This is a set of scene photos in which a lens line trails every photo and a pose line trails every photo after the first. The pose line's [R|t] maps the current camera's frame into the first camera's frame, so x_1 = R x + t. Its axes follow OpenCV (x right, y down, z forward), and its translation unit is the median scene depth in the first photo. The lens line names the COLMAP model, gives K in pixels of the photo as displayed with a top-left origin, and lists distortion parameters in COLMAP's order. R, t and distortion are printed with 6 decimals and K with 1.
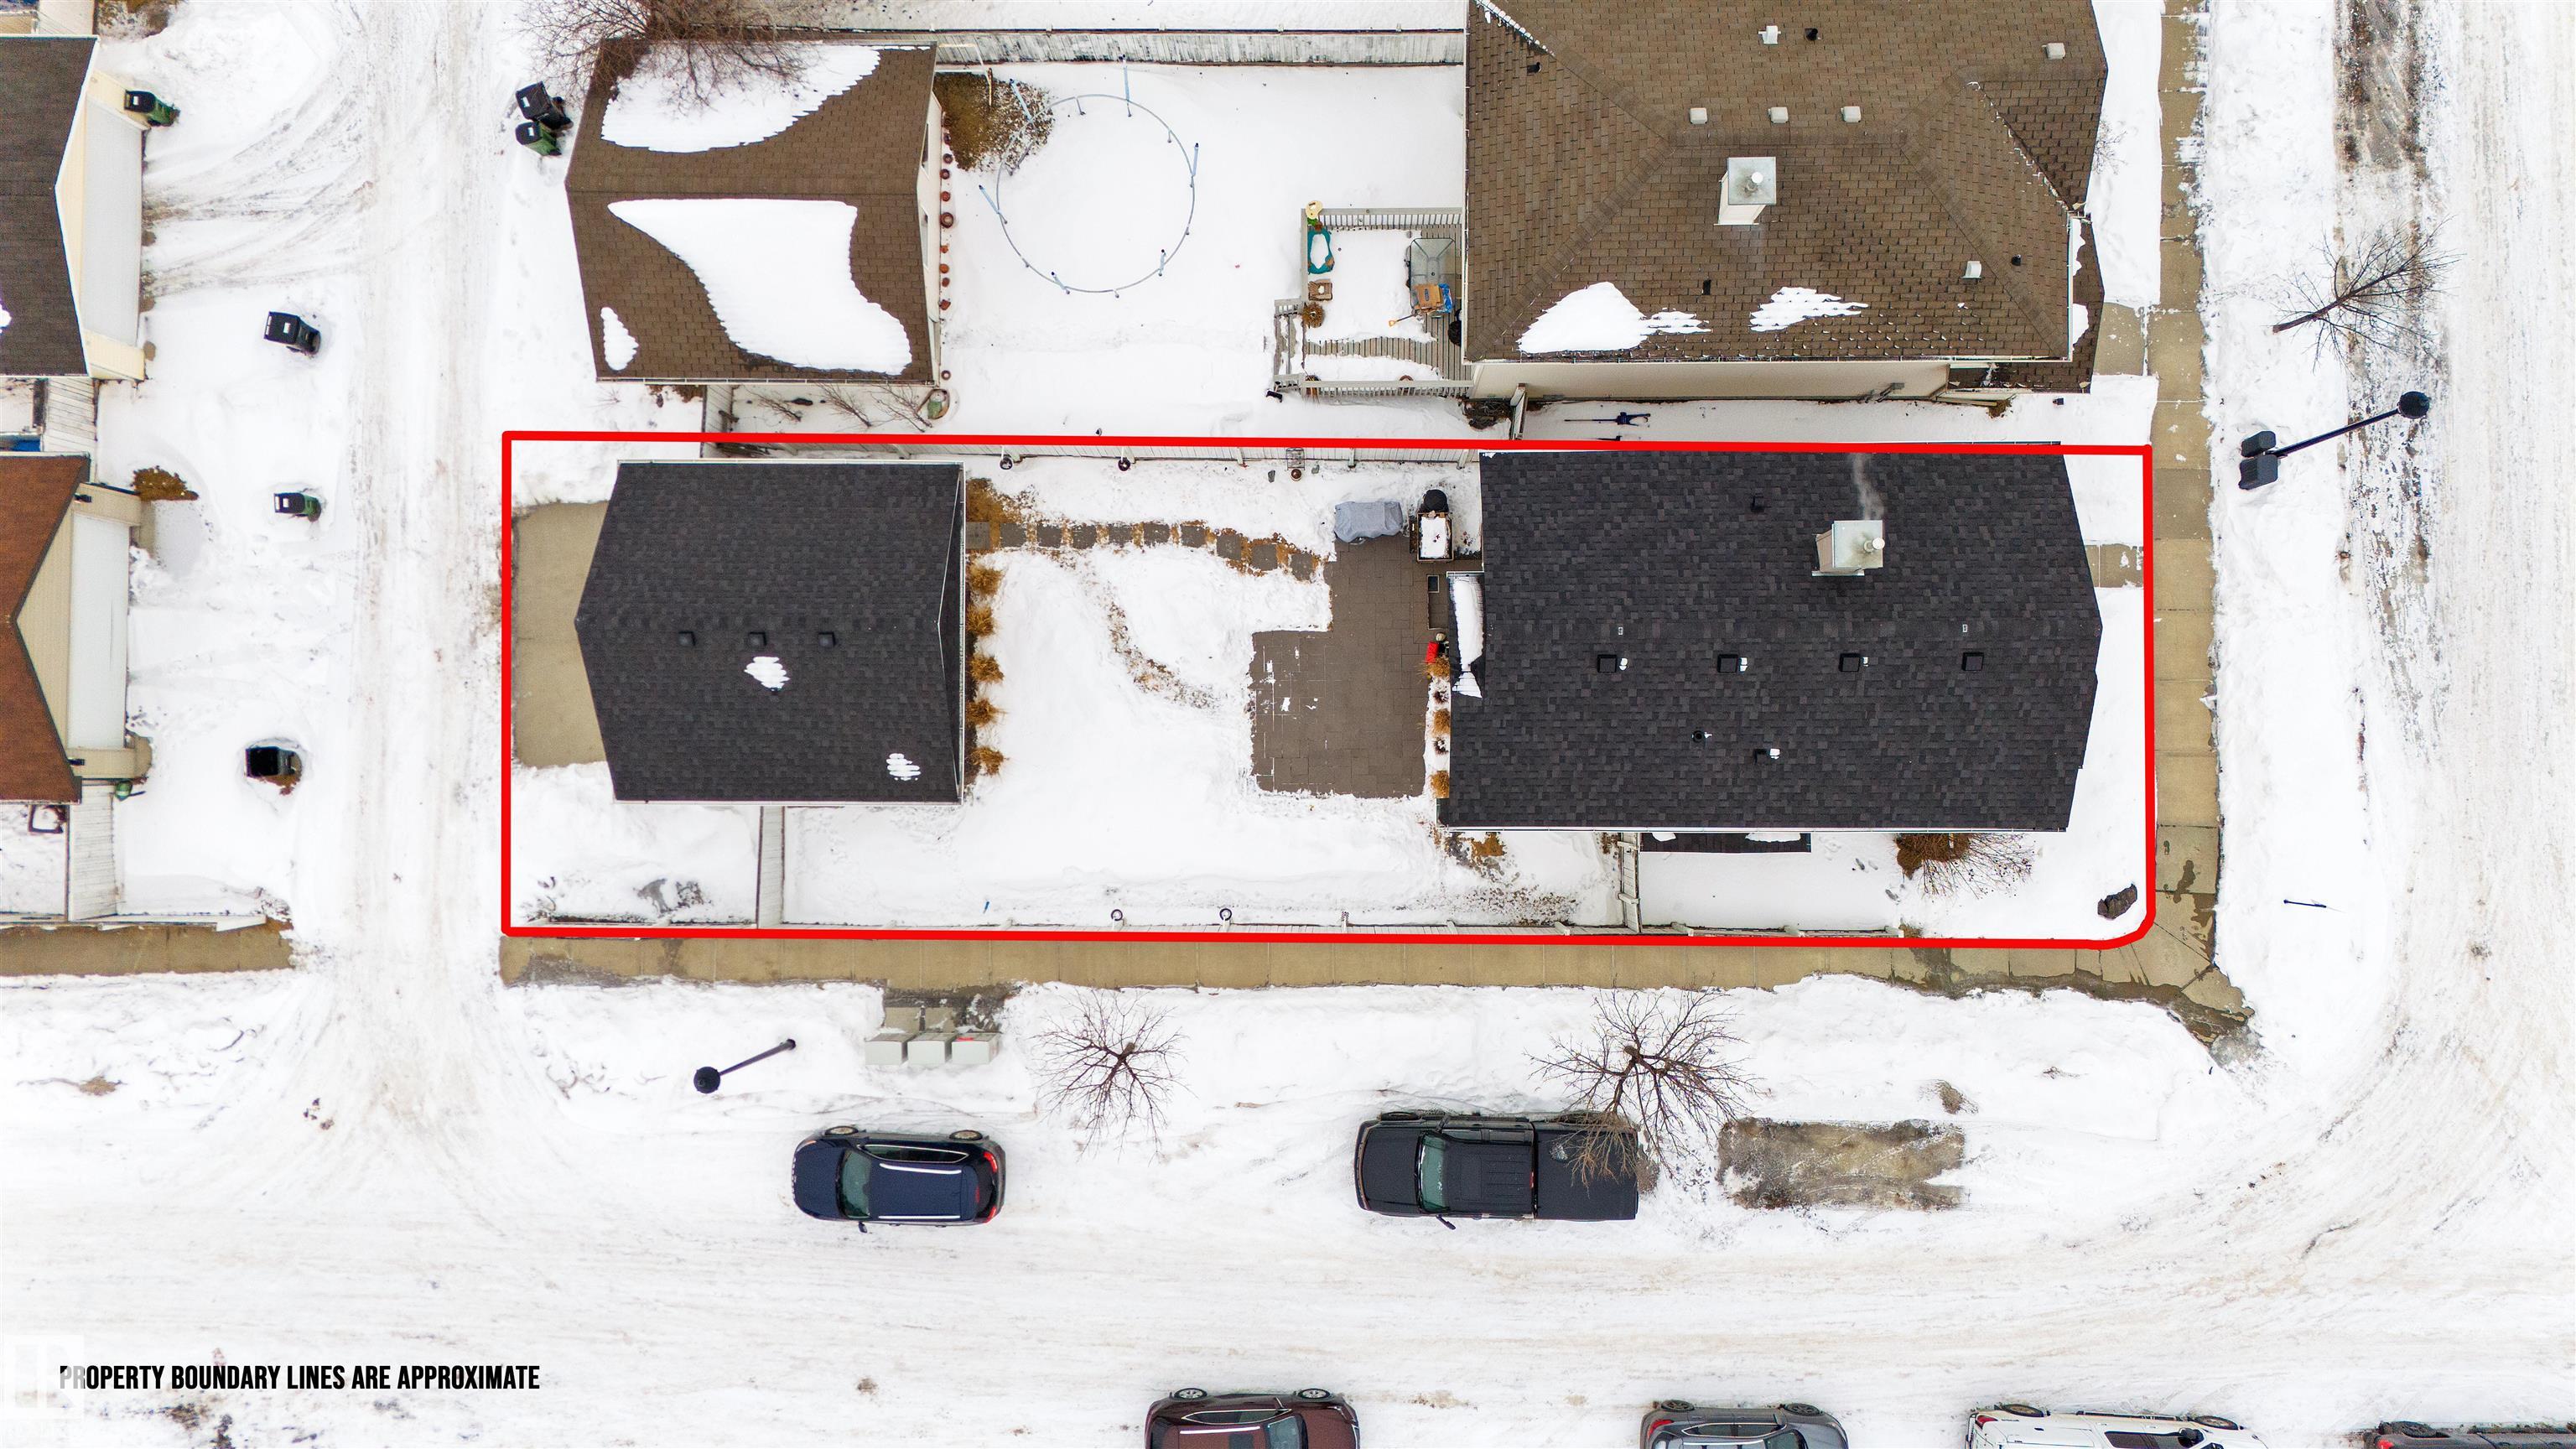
lens RADIAL K [[1857.7, 0, 1288.0], [0, 1857.7, 724.5], [0, 0, 1]] dist [0.090404, -0.102866]
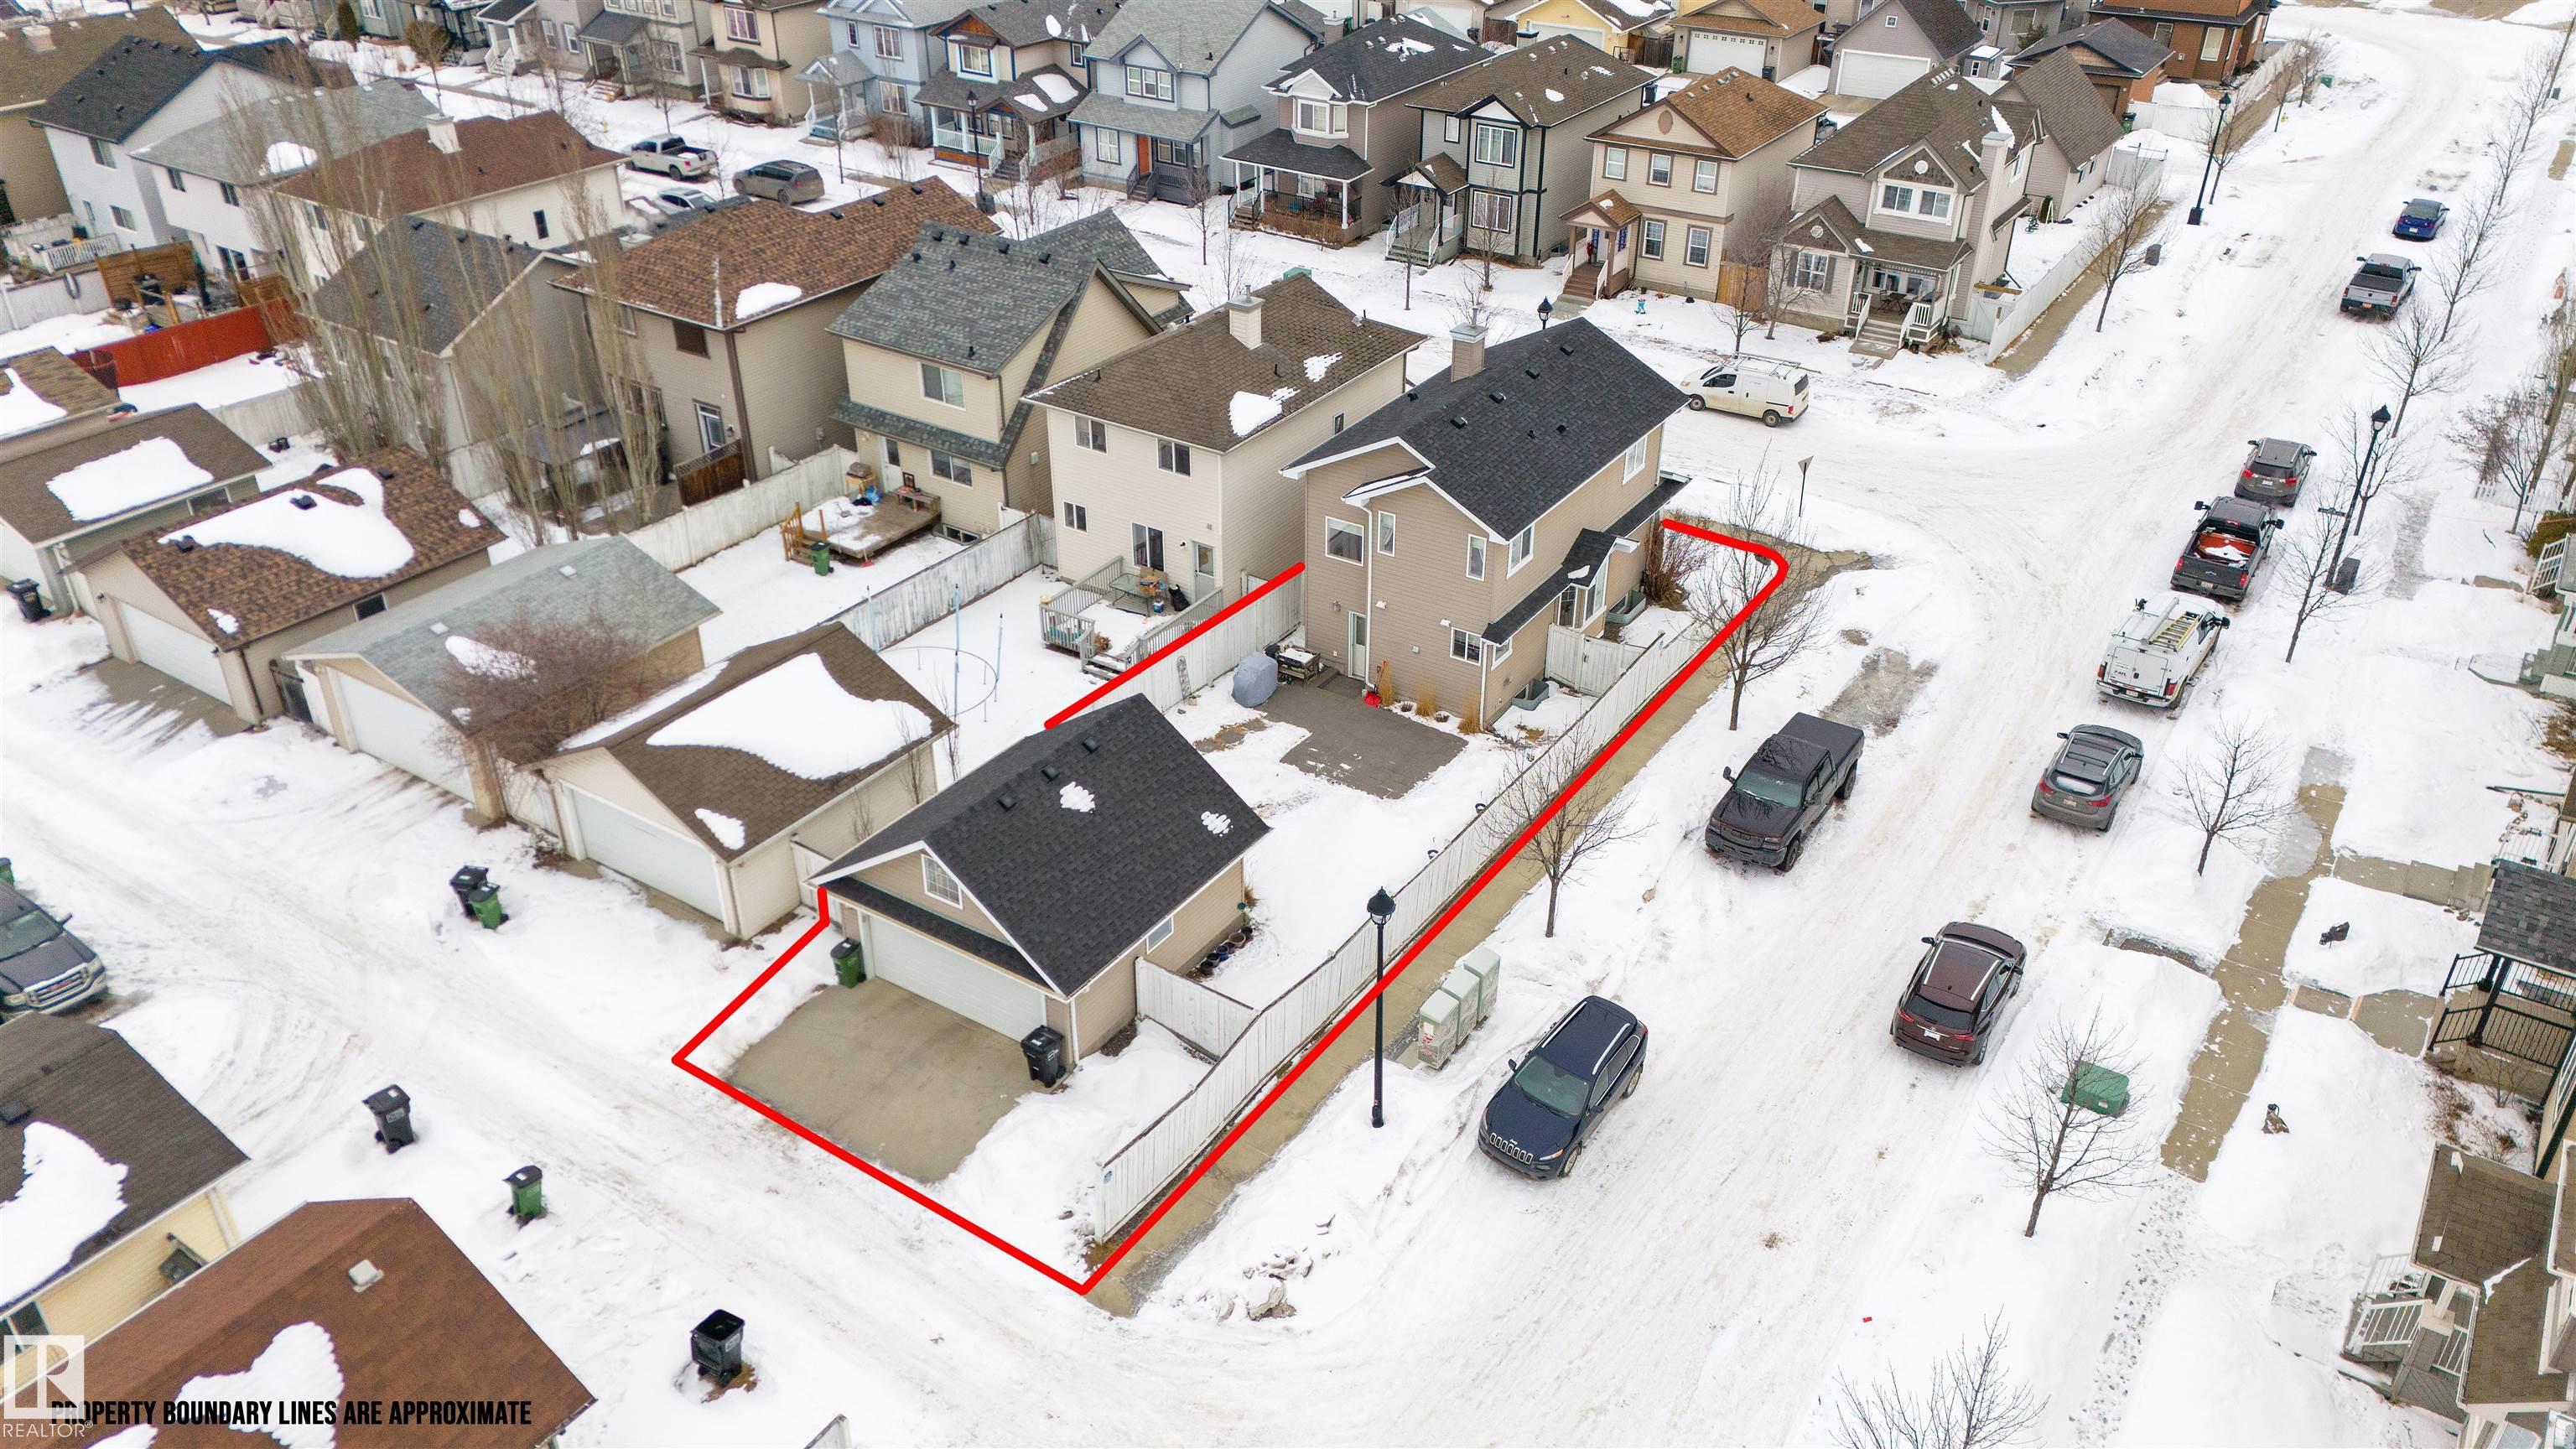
lens RADIAL K [[1857.7, 0, 1288.0], [0, 1857.7, 724.5], [0, 0, 1]] dist [0.090404, -0.102866]
pose [[0.549649, -0.406779, 0.729669, -0.867715], [0.834356, 0.310878, -0.455198, 0.485620], [-0.041673, 0.859002, 0.510273, 0.380781]]
